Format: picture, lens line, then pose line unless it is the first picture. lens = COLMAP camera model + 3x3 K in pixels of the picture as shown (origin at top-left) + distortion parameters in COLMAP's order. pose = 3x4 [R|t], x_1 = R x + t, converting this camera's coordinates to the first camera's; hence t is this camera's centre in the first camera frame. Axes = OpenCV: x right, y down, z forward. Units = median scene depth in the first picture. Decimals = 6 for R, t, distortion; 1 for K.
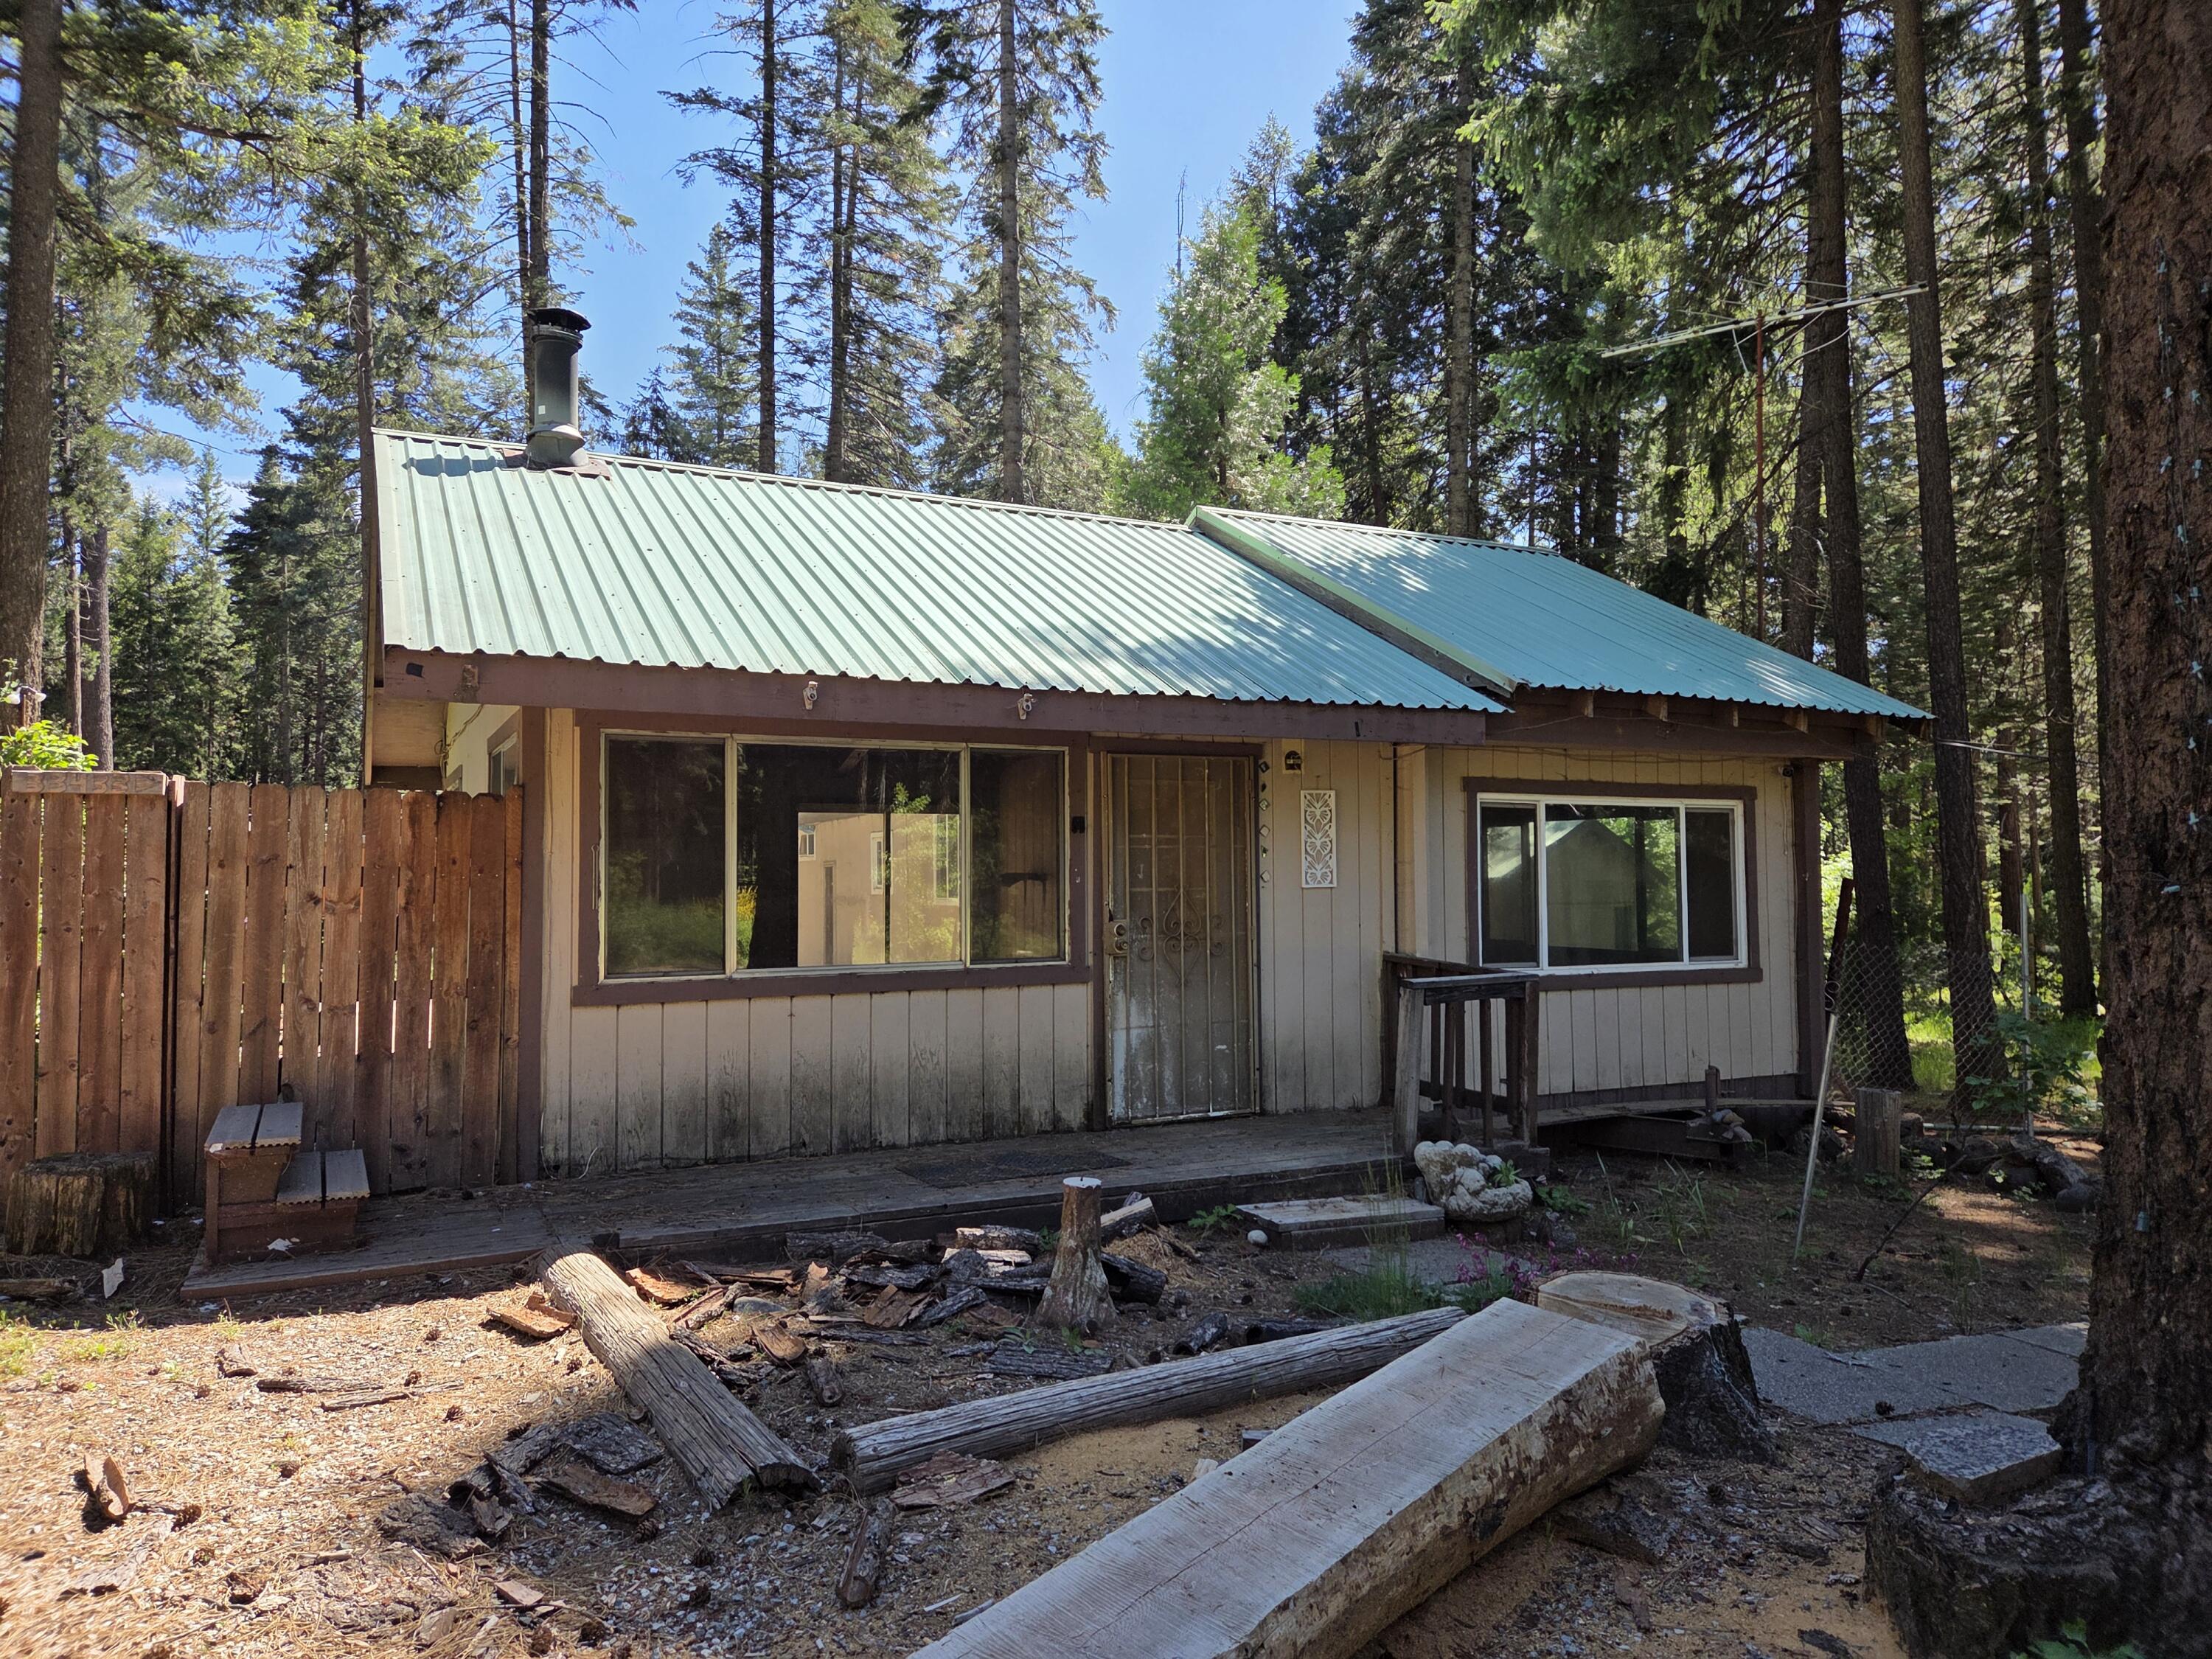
lens RADIAL K [[1497.1, 0, 1118.1], [0, 1497.1, 836.4], [0, 0, 1]] dist [0.074842, -0.063828]
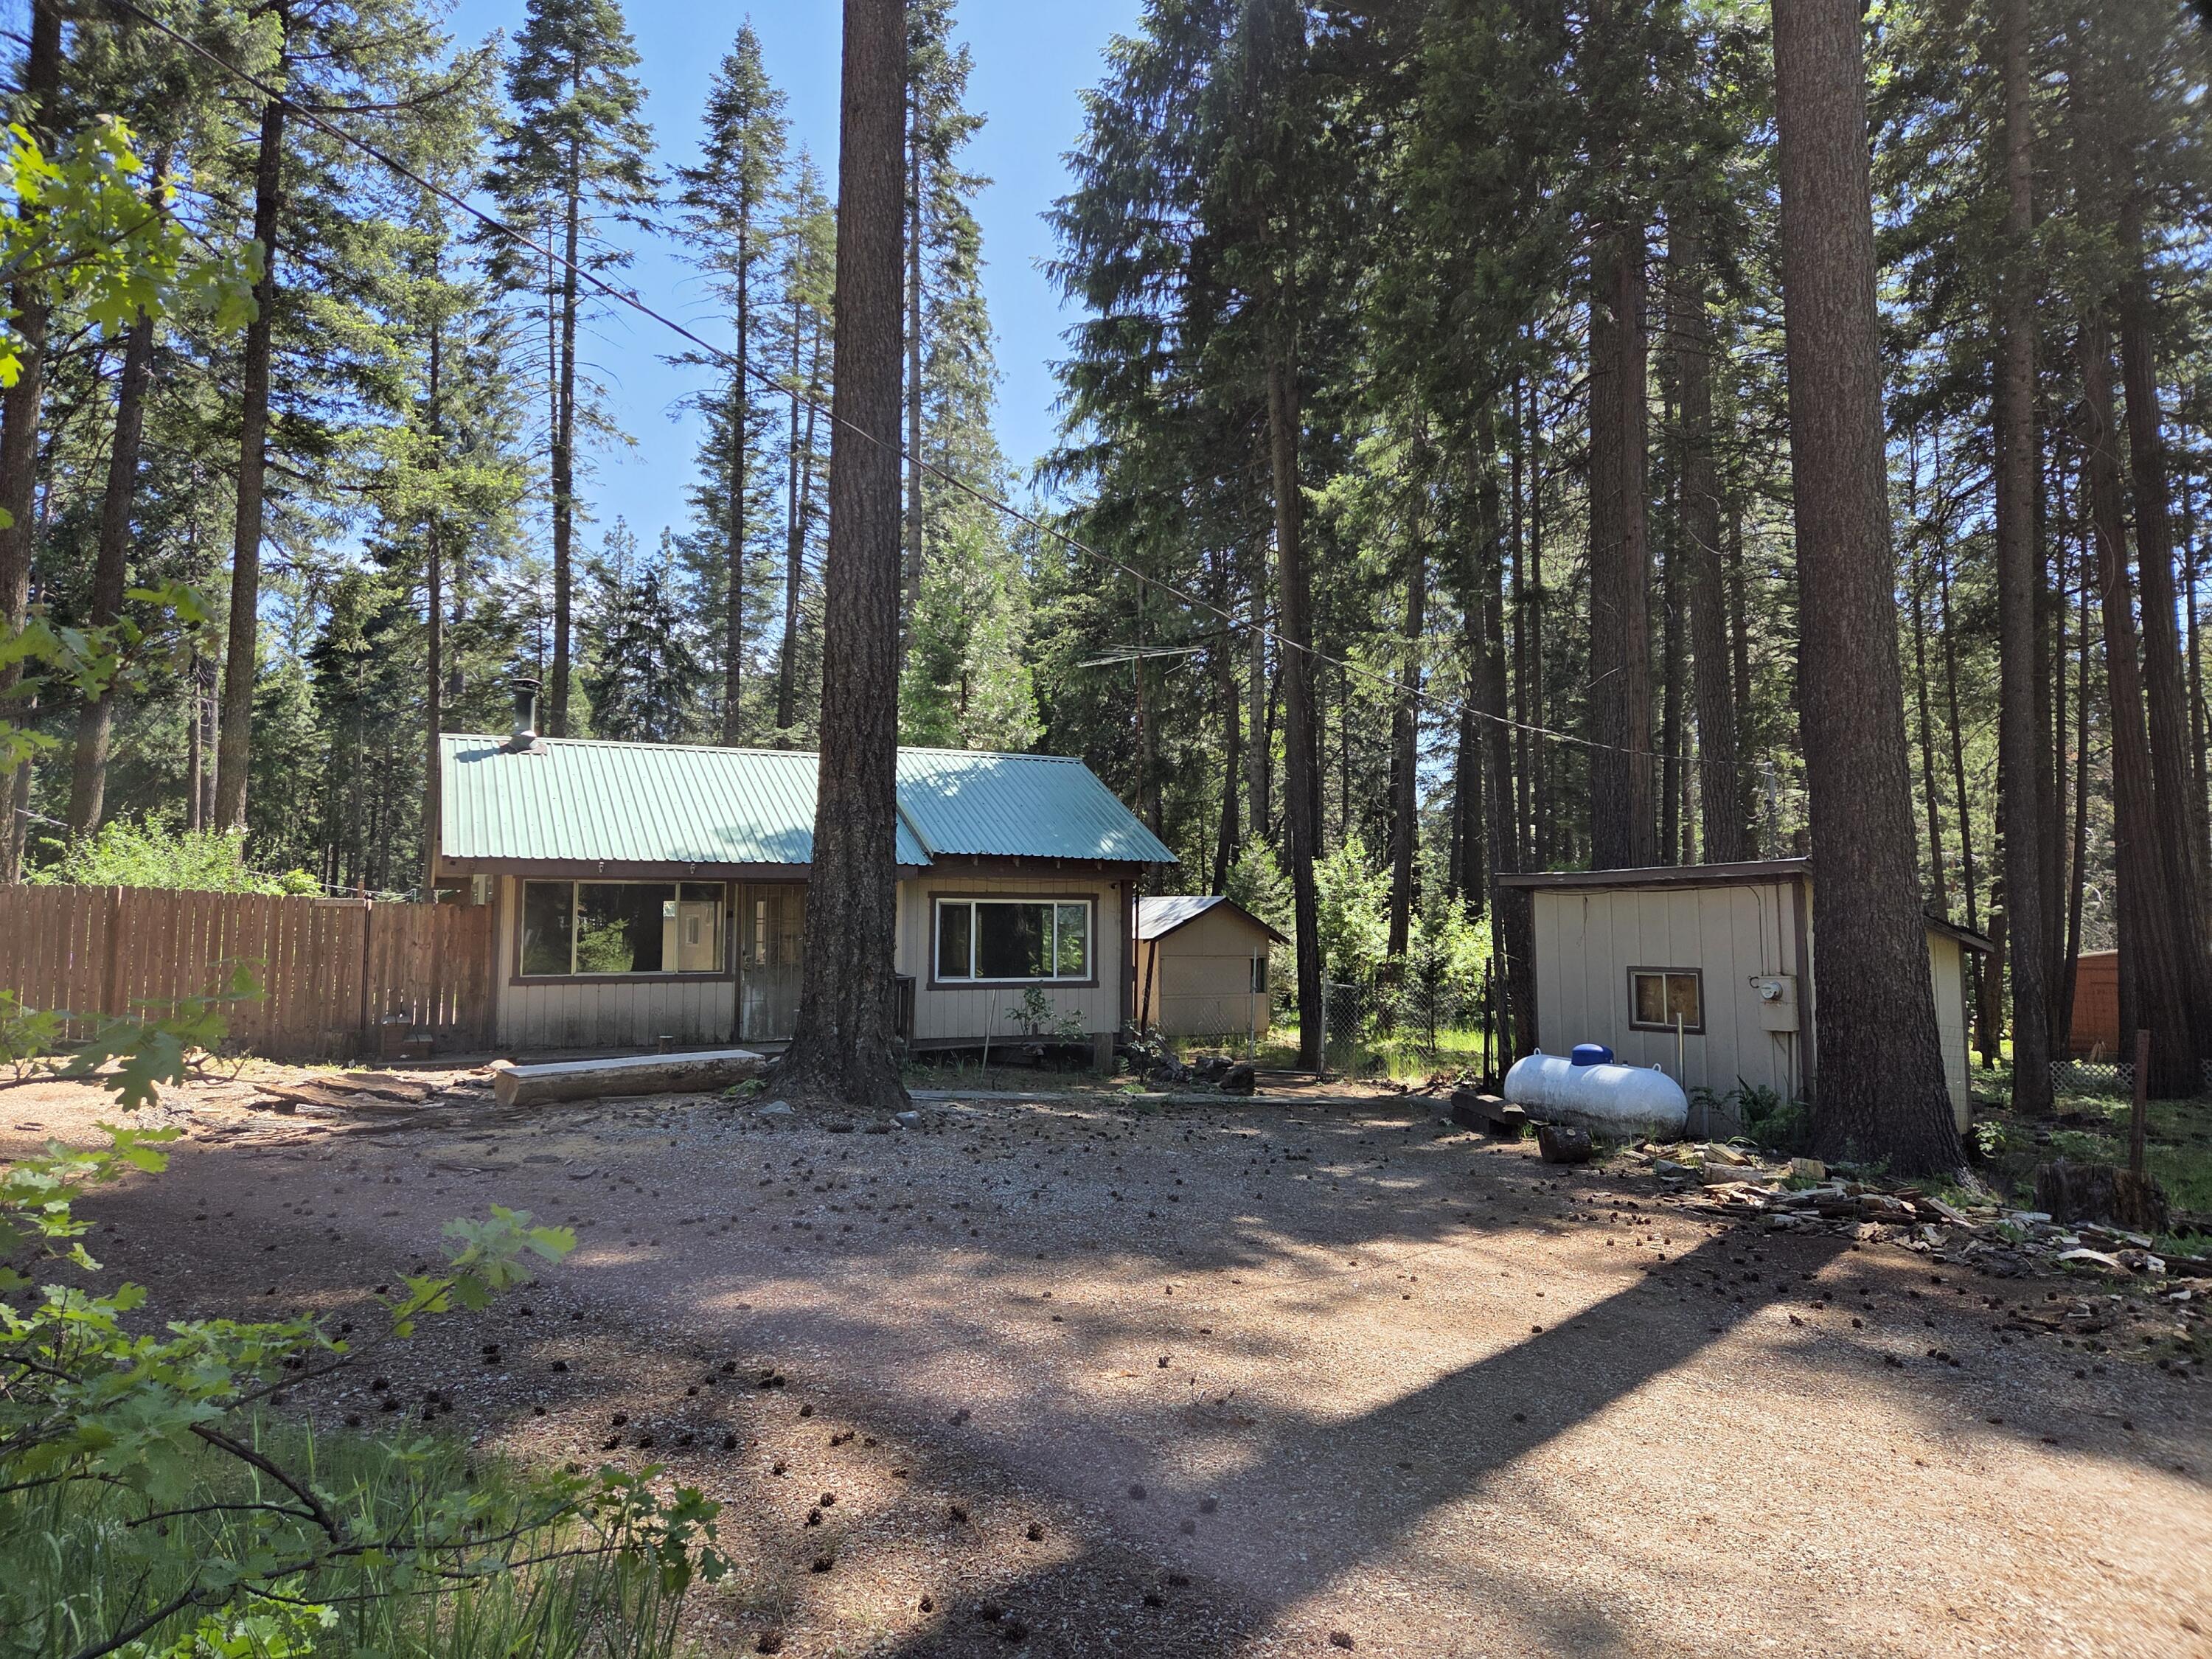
lens RADIAL K [[1497.1, 0, 1115.2], [0, 1497.1, 827.5], [0, 0, 1]] dist [0.074842, -0.063828]
pose [[0.999511, 0.001998, -0.031218, 0.086617], [-0.003467, 0.998886, -0.047051, -0.004619], [0.031089, 0.047136, 0.998405, -0.180168]]
